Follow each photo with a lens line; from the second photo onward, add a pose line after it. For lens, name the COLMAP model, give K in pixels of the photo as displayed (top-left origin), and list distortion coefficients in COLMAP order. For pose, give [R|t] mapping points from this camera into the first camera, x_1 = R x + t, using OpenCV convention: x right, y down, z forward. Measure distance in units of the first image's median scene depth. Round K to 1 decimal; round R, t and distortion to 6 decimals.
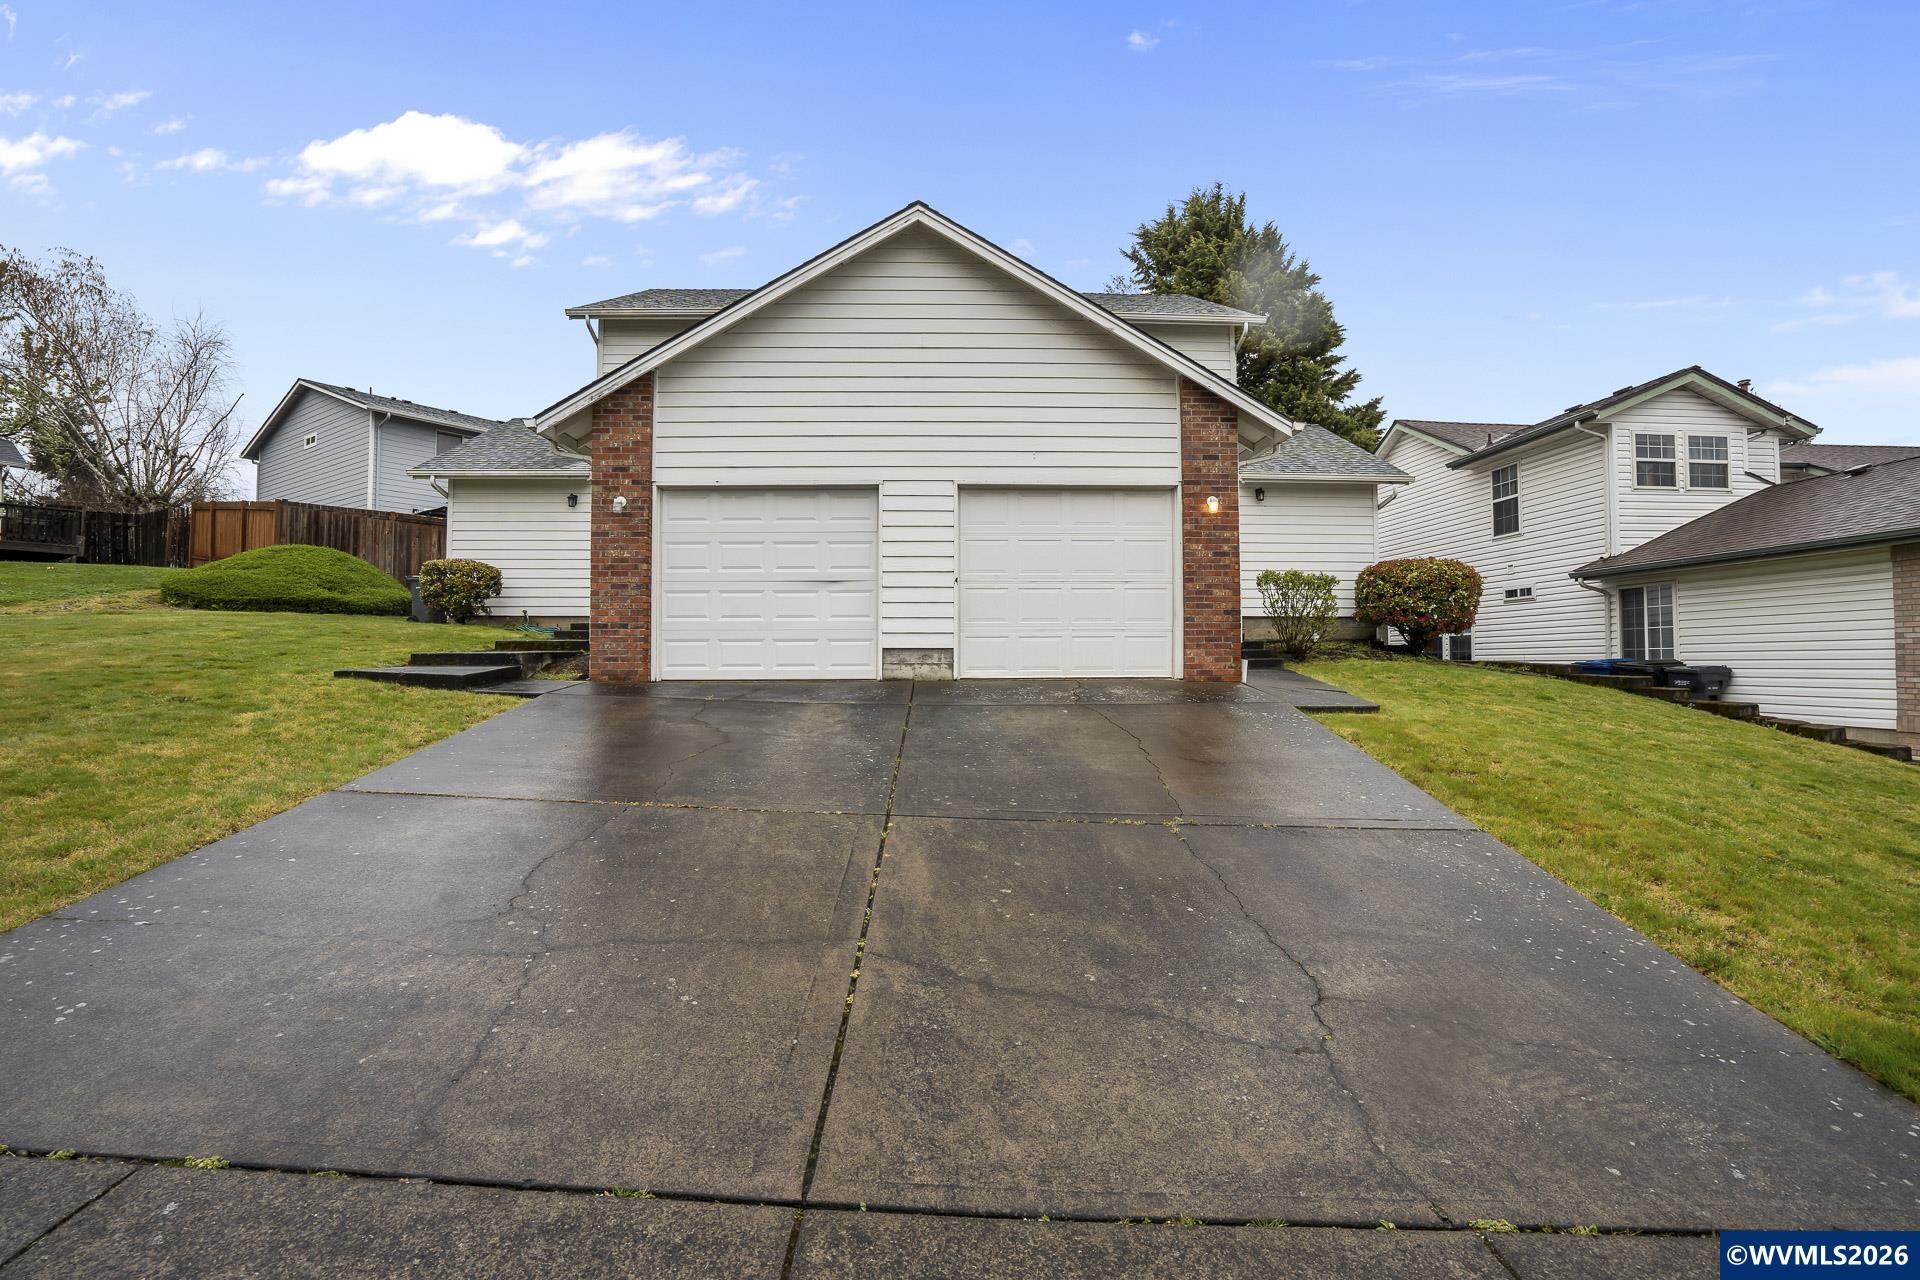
lens RADIAL K [[843.9, 0, 960.0], [0, 843.9, 640.0], [0, 0, 1]] dist [-0.096364, 0.016633]
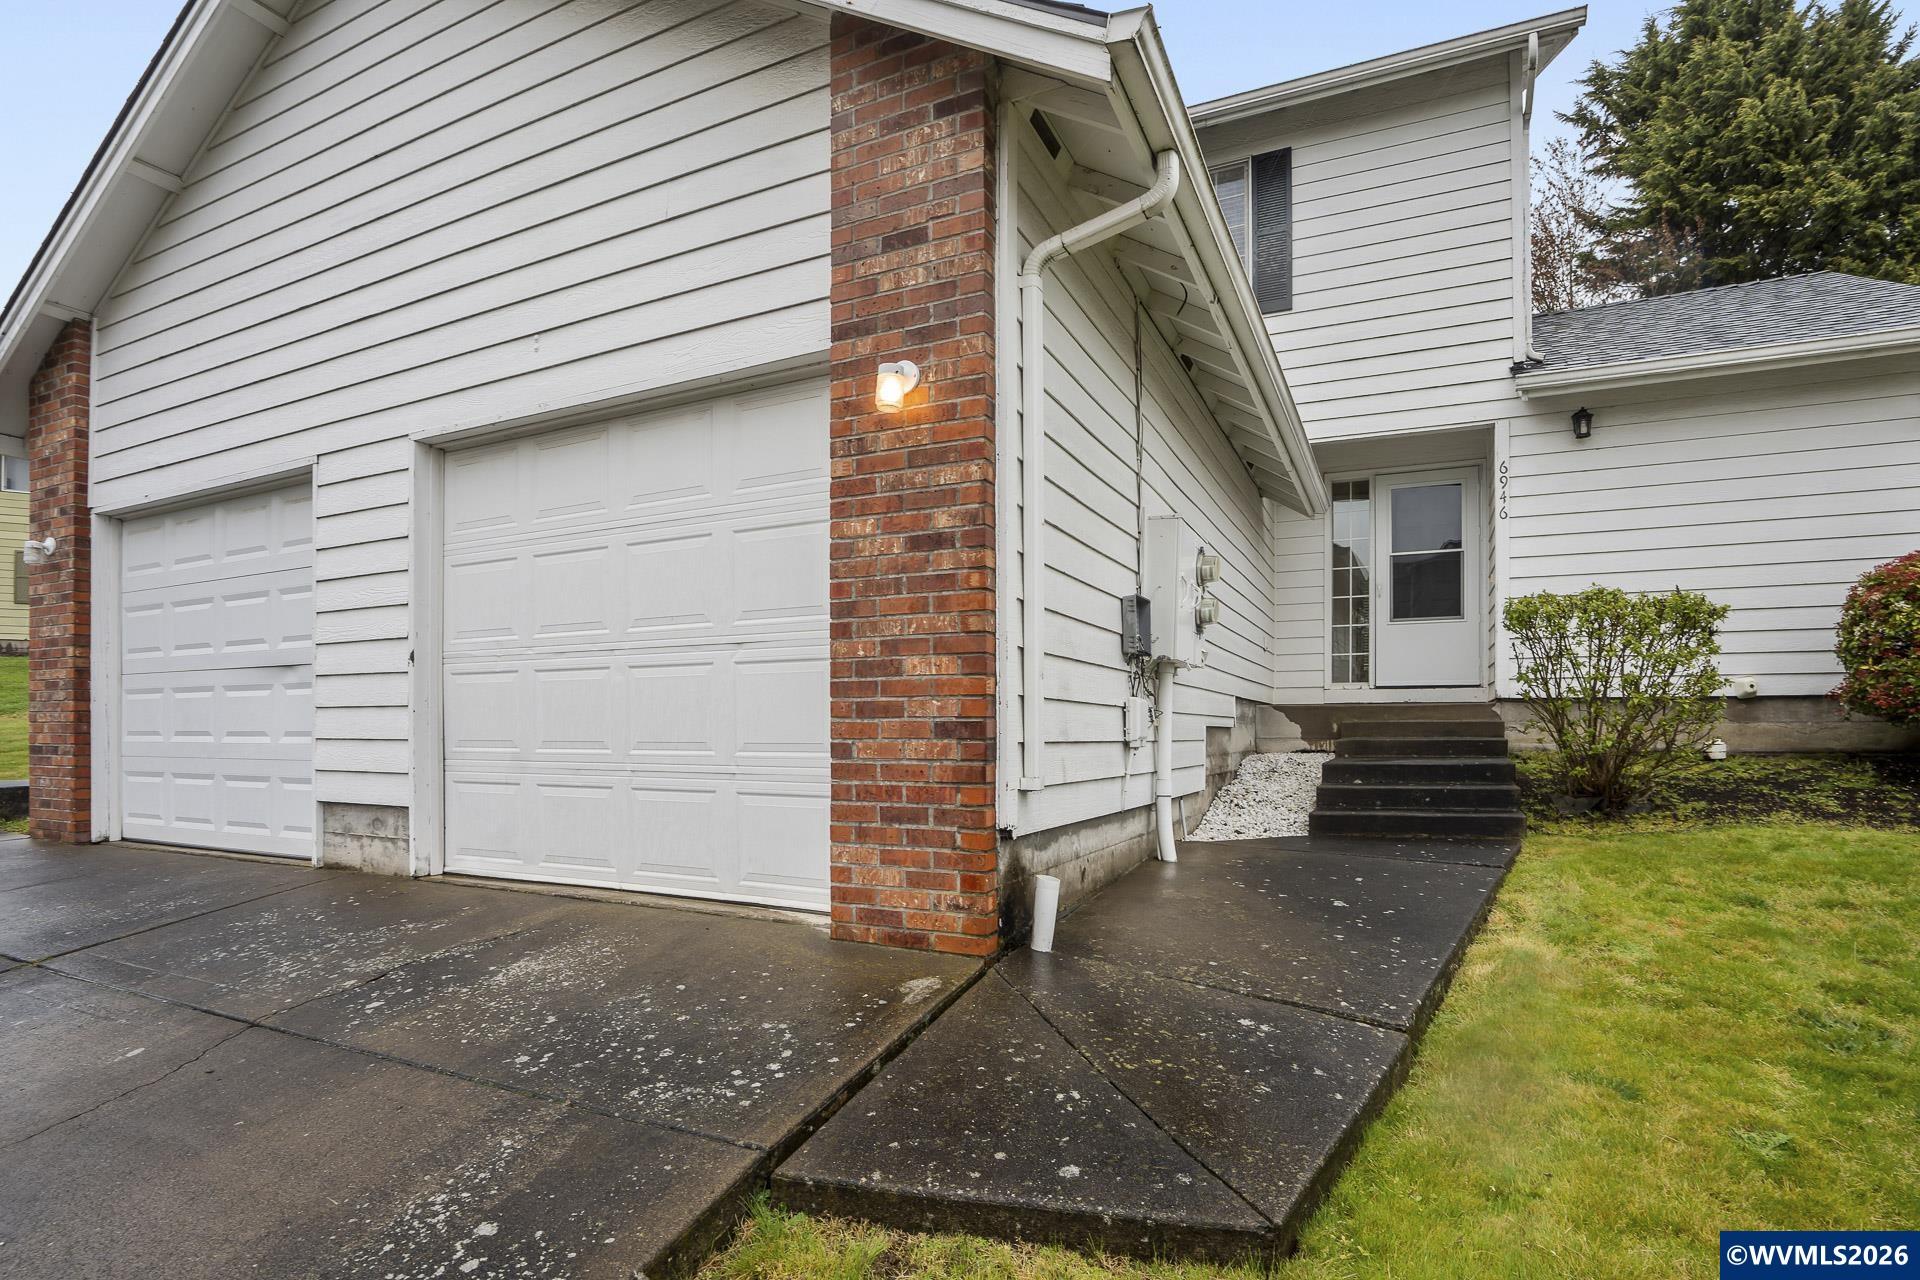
lens RADIAL K [[949.5, 0, 948.4], [0, 949.5, 726.5], [0, 0, 1]] dist [-0.043545, 0.008498]
pose [[0.892461, 0.001013, -0.451124, 0.475841], [0.006021, 0.999882, 0.014156, -0.038979], [0.451085, -0.015349, 0.892349, 0.684444]]
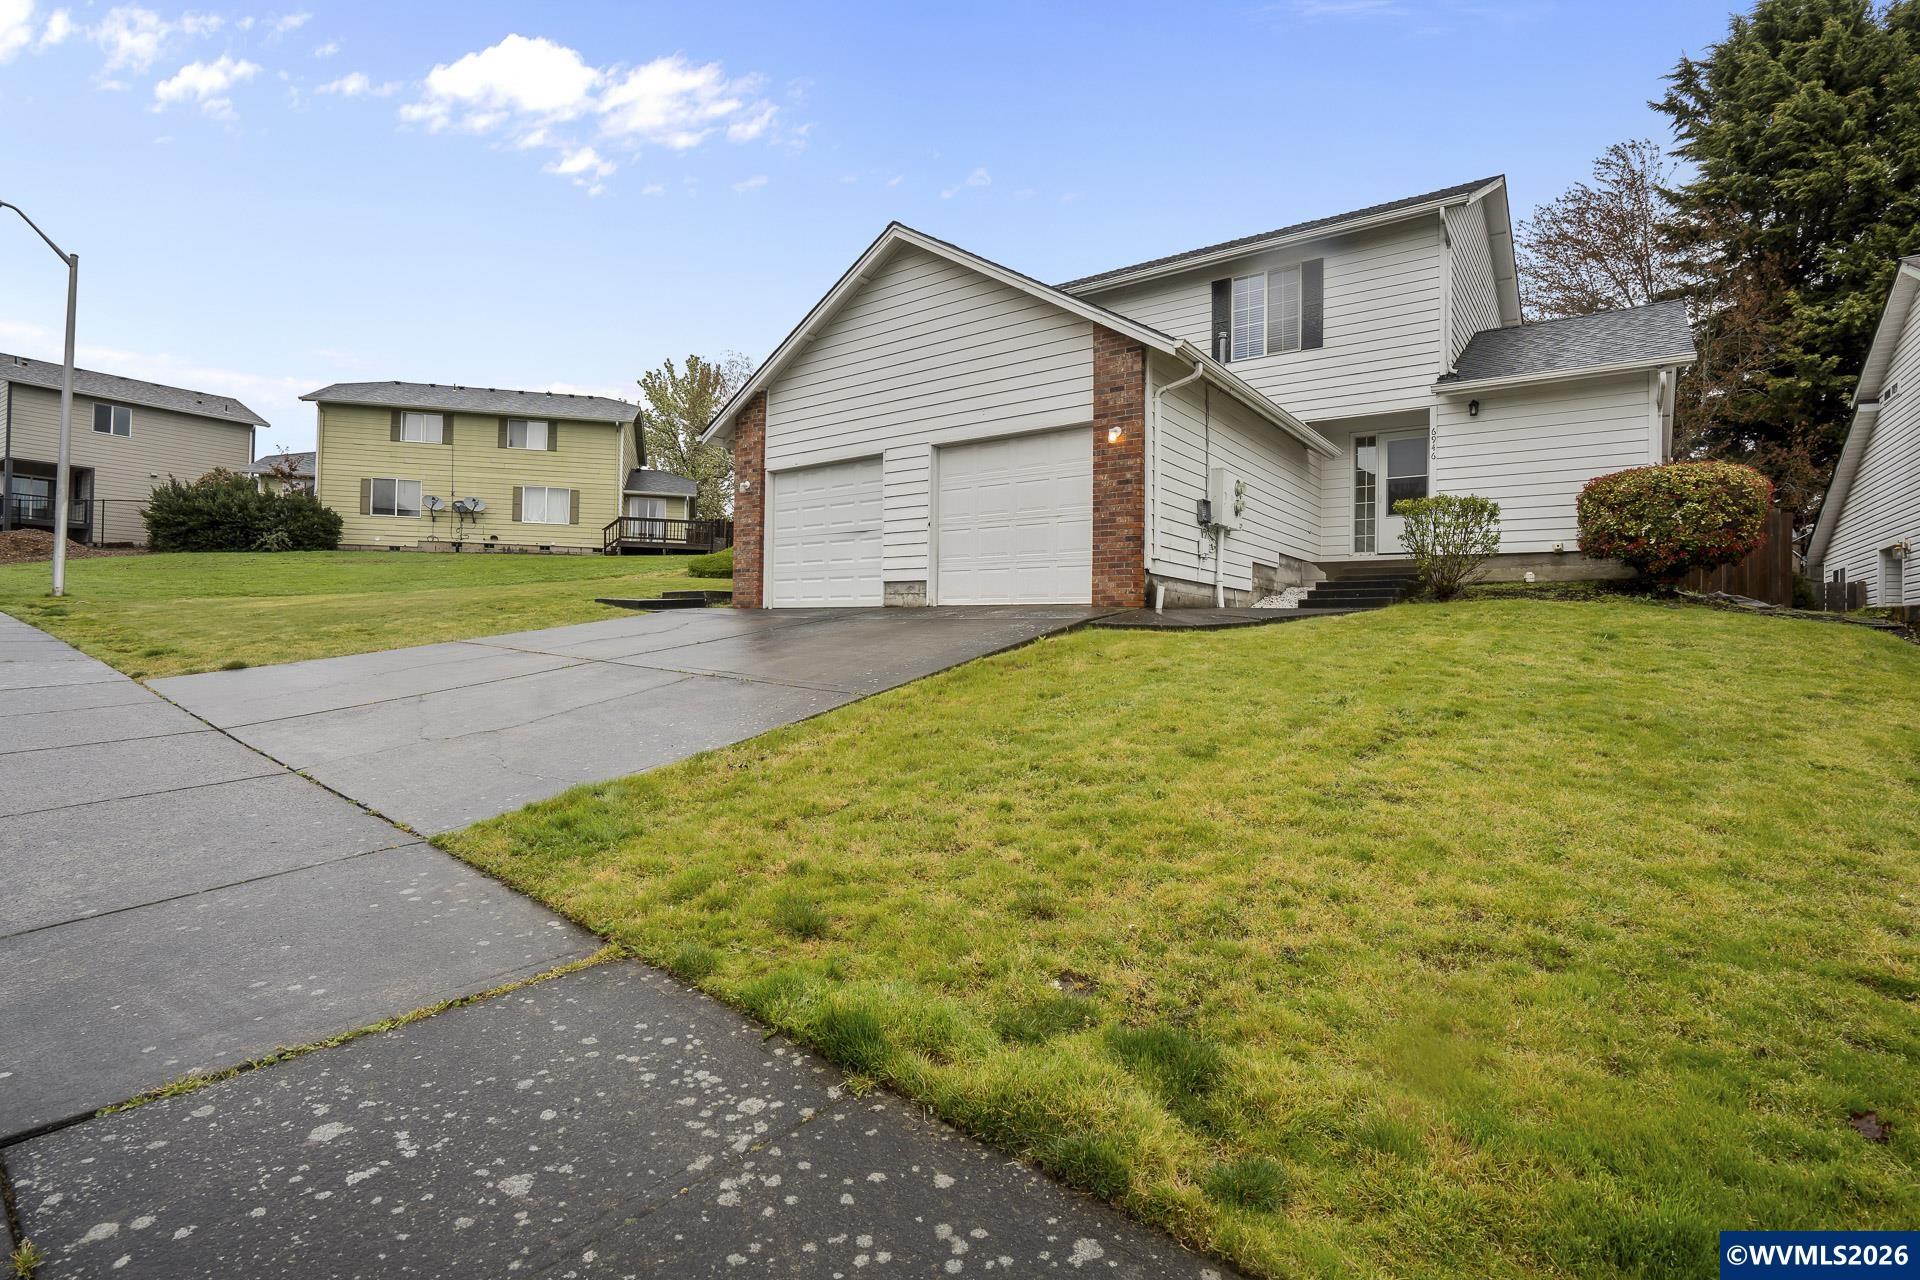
lens RADIAL K [[868.0, 0, 958.7], [0, 868.0, 614.3], [0, 0, 1]] dist [-0.075297, 0.019790]
pose [[0.784450, 0.000348, -0.620193, 0.805125], [-0.007618, 0.999930, -0.009073, 0.069600], [0.620146, 0.011842, 0.784397, 0.047532]]
